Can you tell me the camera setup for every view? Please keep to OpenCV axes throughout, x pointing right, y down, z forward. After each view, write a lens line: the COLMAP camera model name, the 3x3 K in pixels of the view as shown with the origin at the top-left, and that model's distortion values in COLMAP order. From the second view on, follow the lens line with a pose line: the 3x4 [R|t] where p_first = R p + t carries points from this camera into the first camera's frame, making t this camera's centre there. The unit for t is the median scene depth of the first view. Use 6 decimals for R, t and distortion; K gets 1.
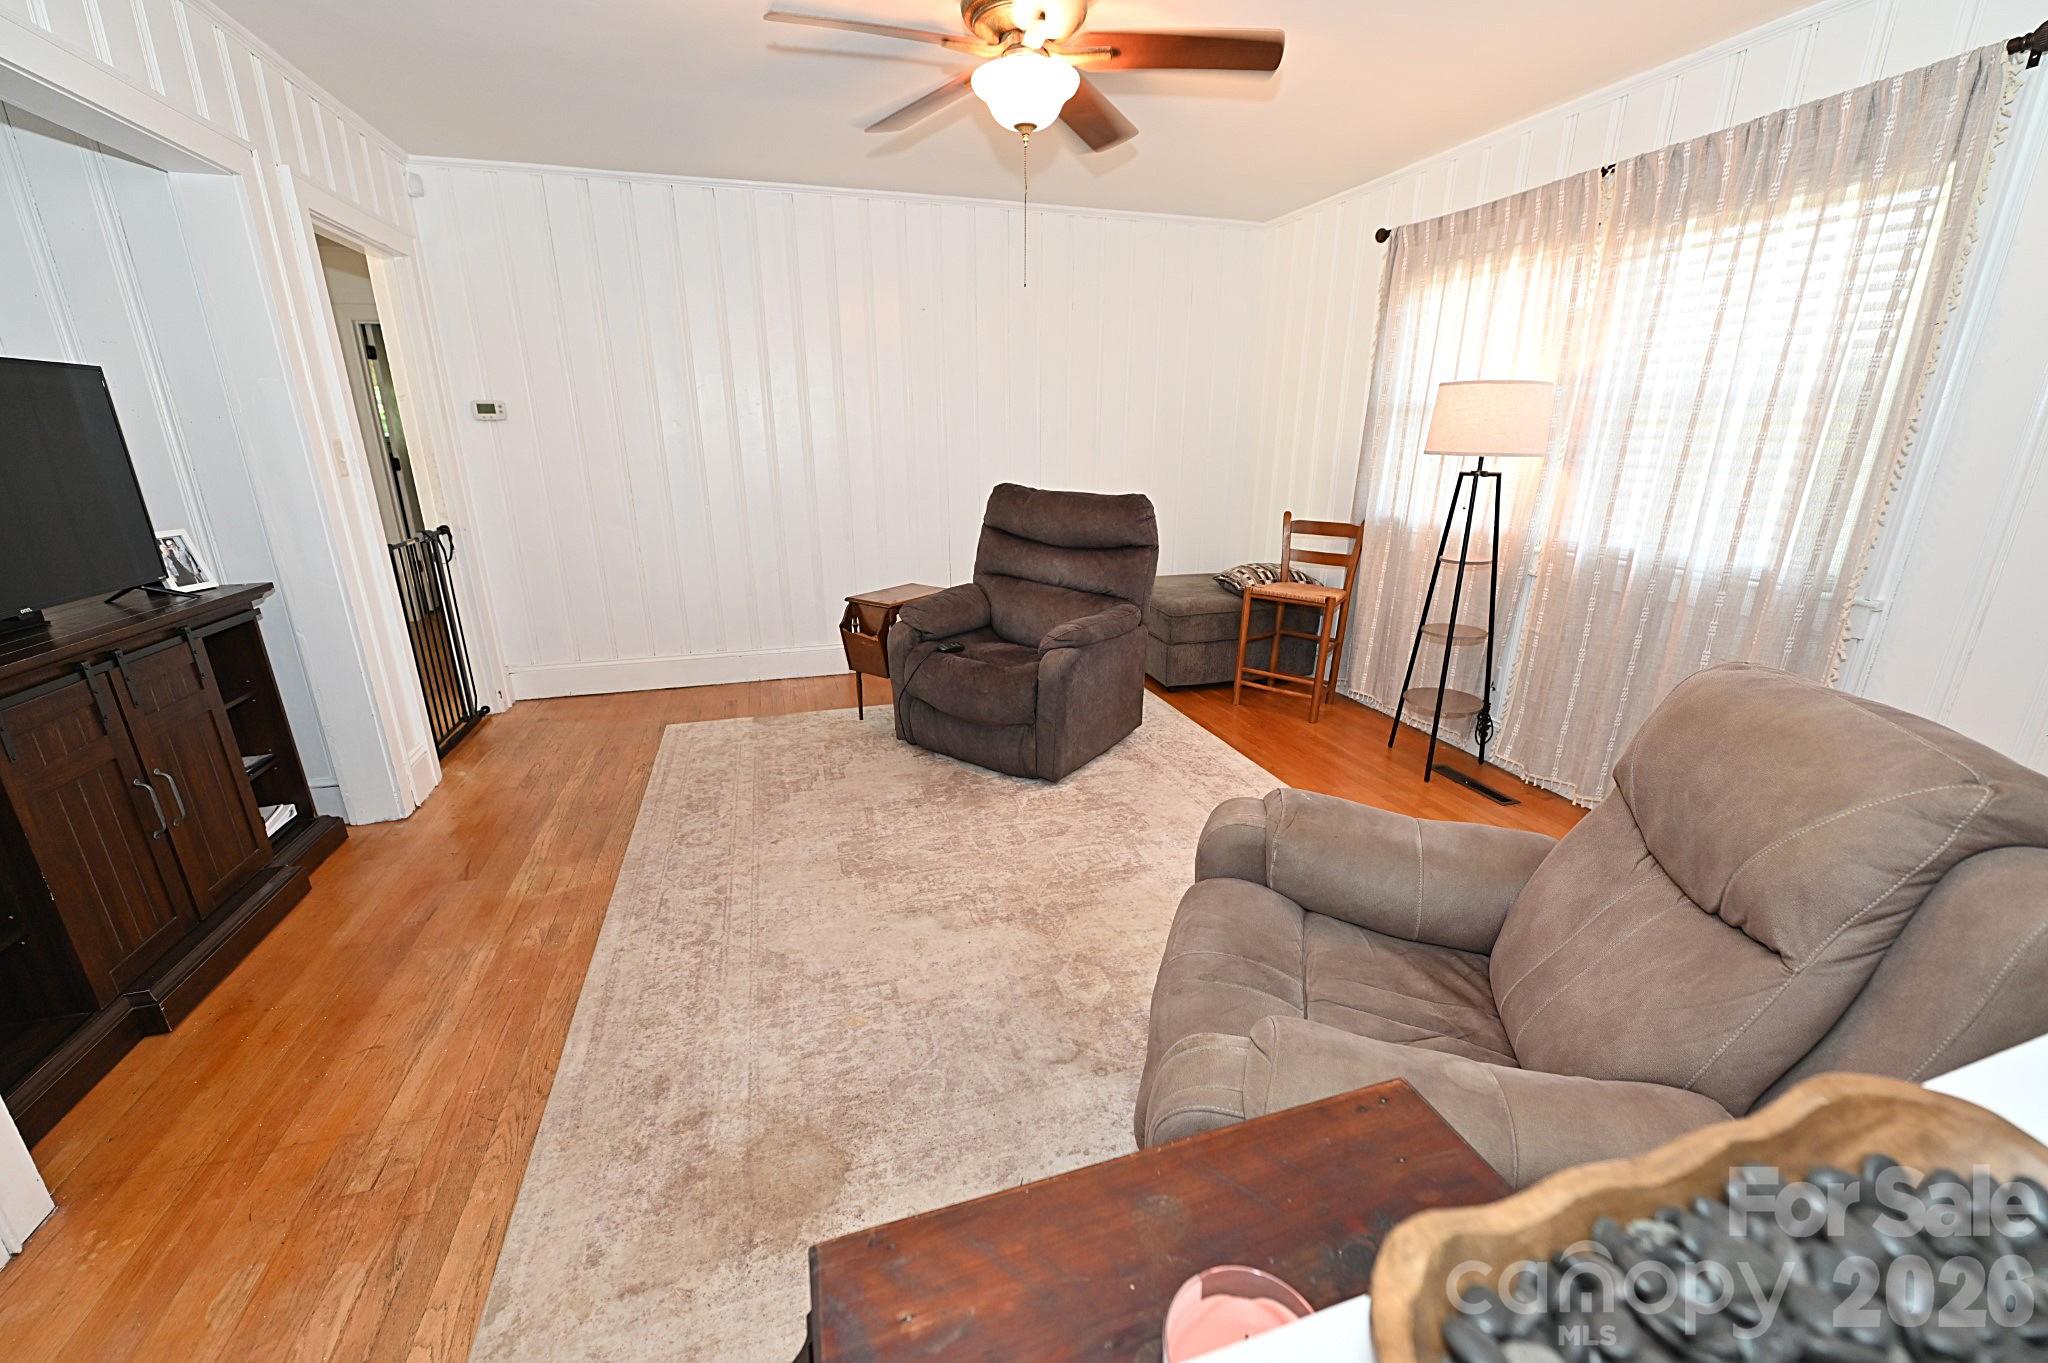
lens RADIAL K [[806.8, 0, 1032.7], [0, 806.8, 684.7], [0, 0, 1]] dist [-0.006701, -0.000873]
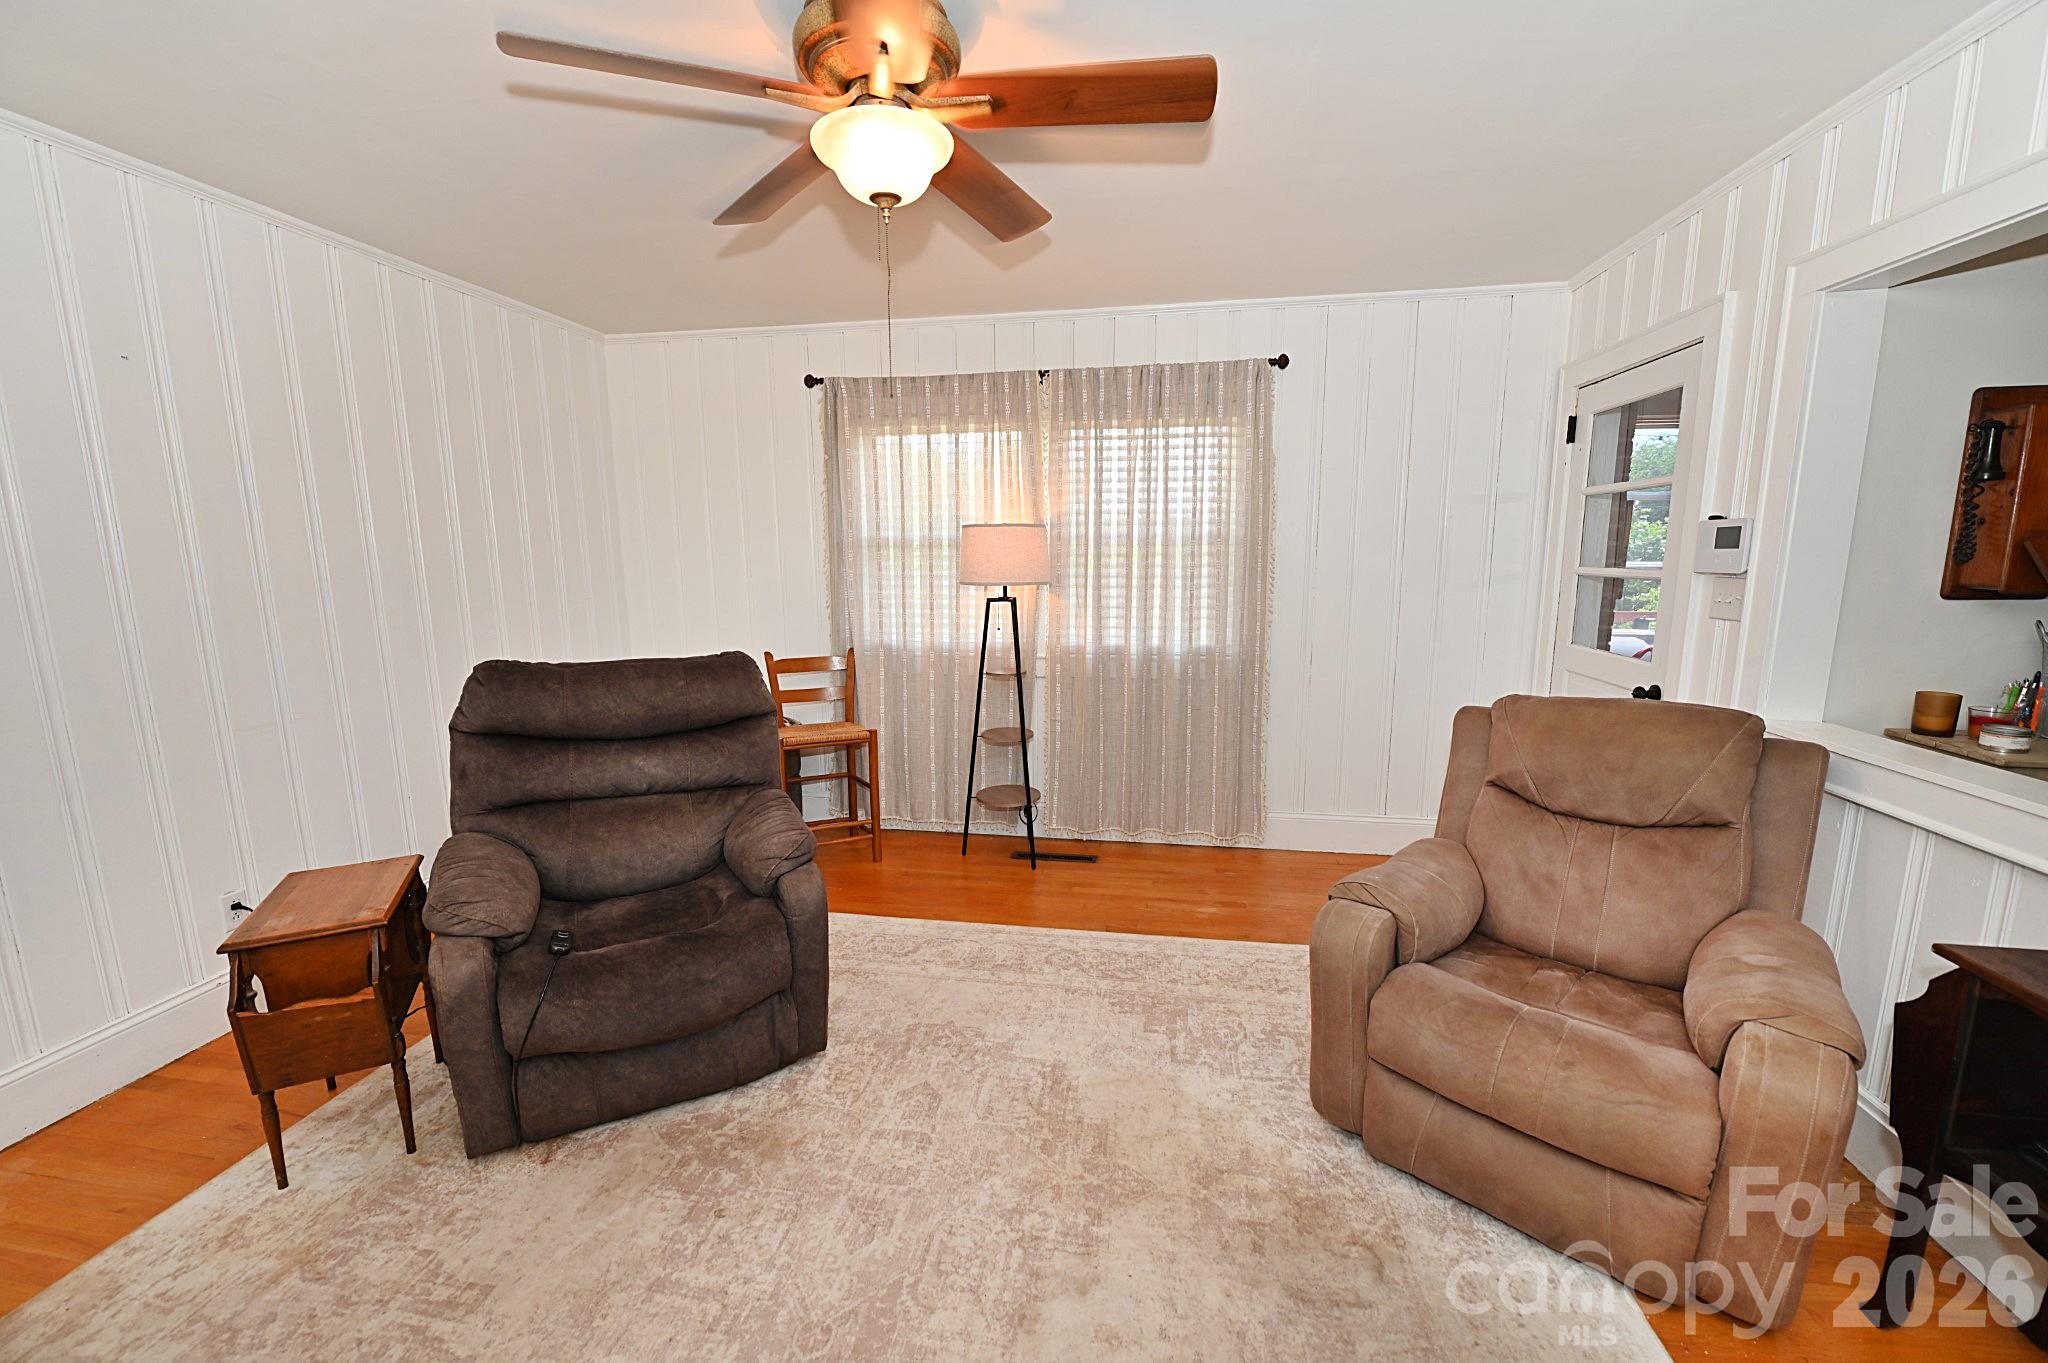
lens RADIAL K [[806.8, 0, 1025.4], [0, 806.8, 680.9], [0, 0, 1]] dist [-0.006701, -0.000873]
pose [[0.458664, -0.149199, 0.875995, -0.481048], [0.277152, 0.960648, 0.018502, -0.163066], [-0.844283, 0.234298, 0.481965, 0.441137]]
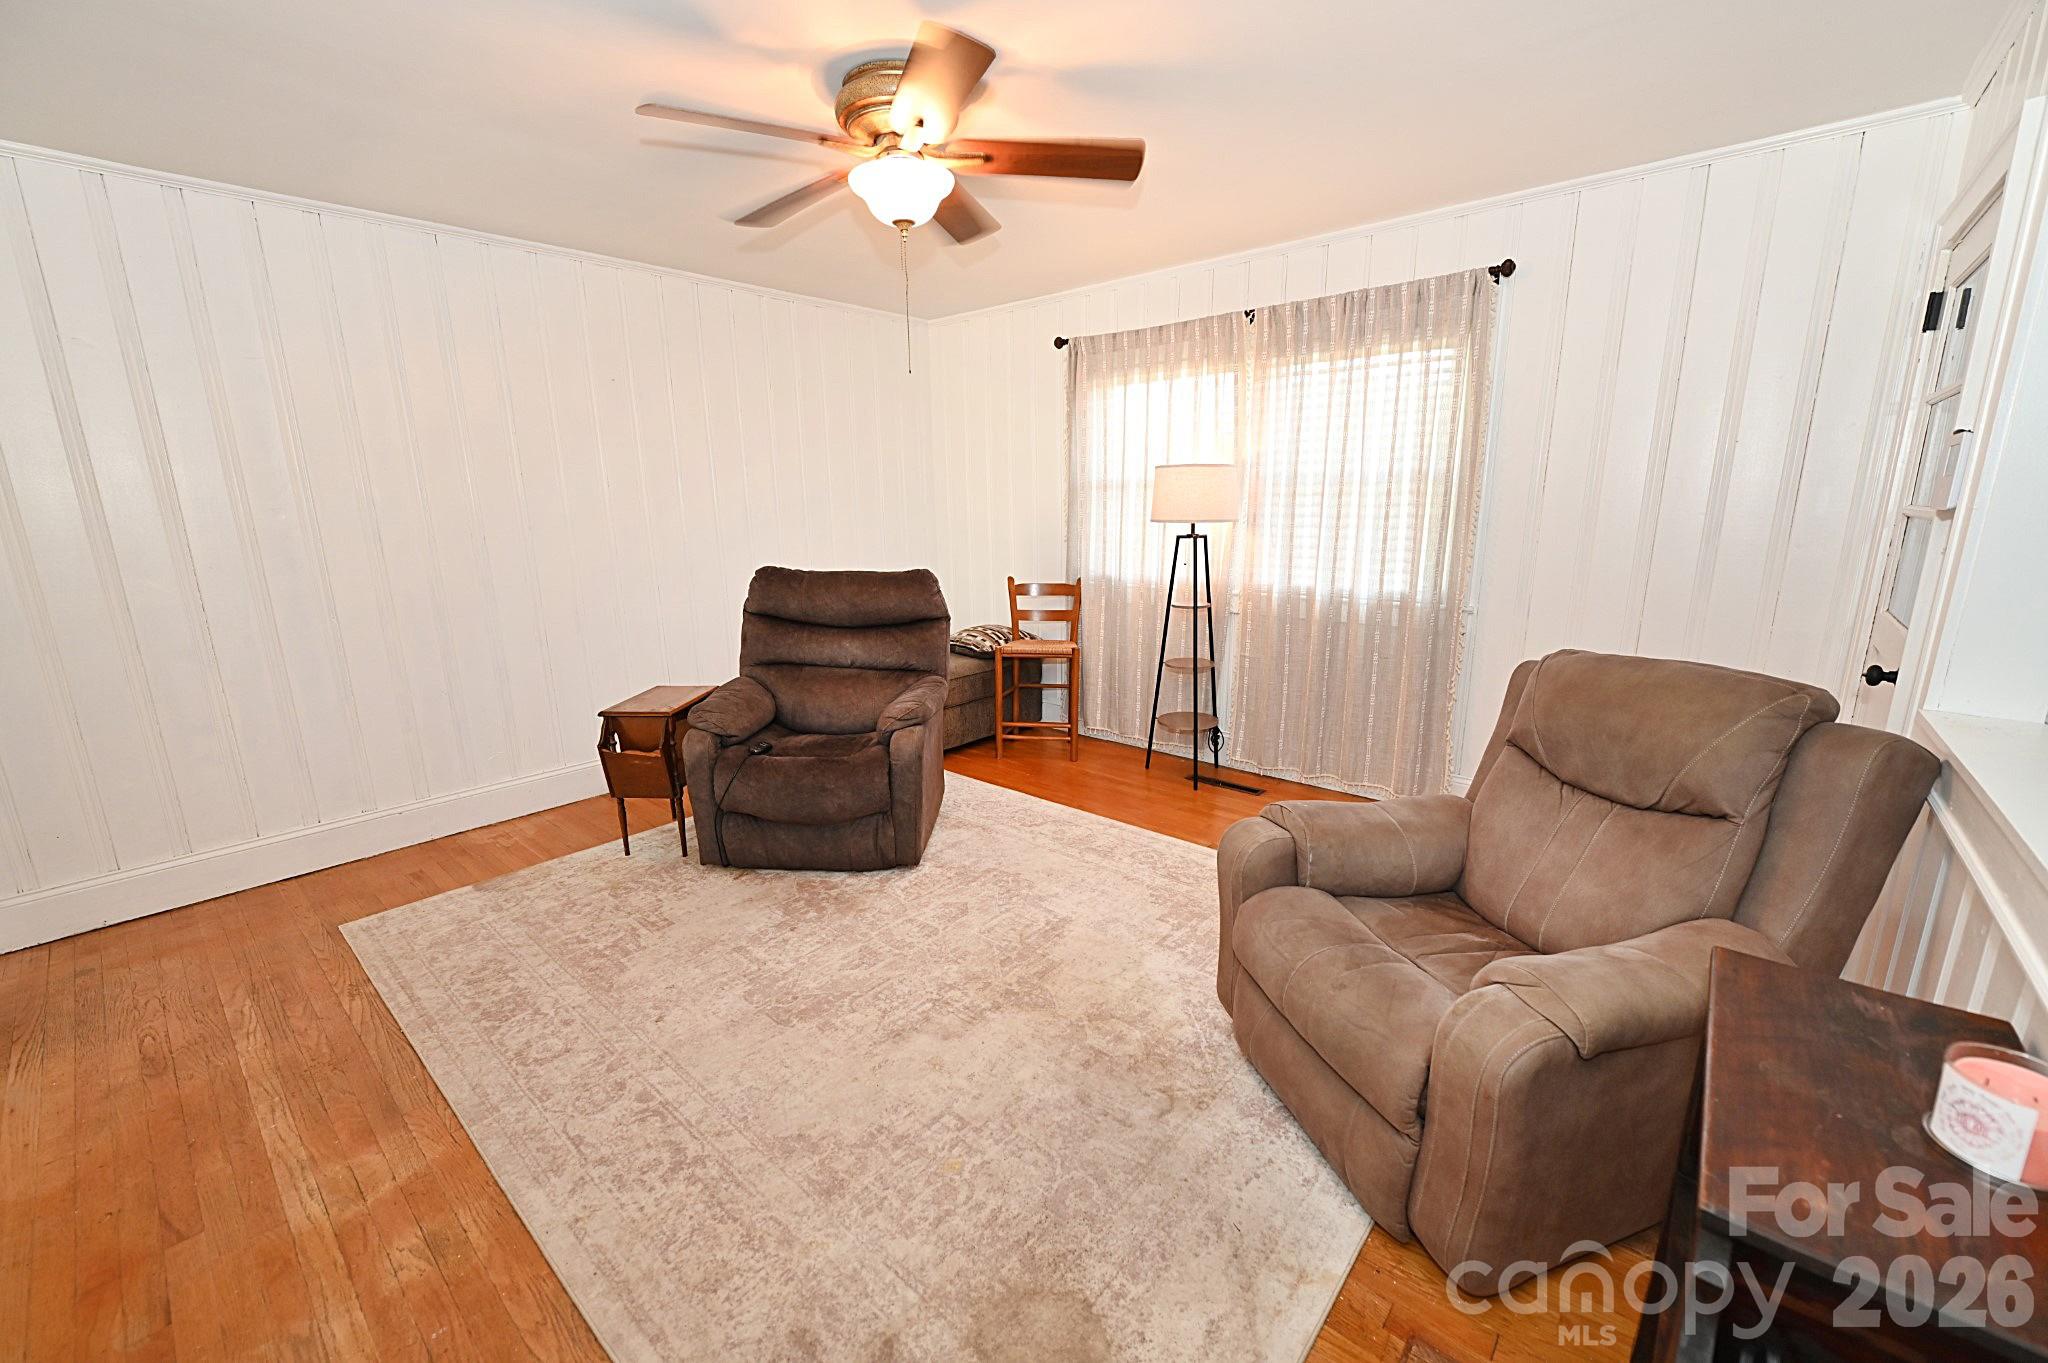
lens RADIAL K [[806.8, 0, 1022.3], [0, 806.8, 679.8], [0, 0, 1]] dist [-0.006701, -0.000873]
pose [[0.853967, -0.129020, 0.504077, -0.332028], [0.173400, 0.983959, -0.041914, -0.036966], [-0.490584, 0.123200, 0.862641, 0.080048]]
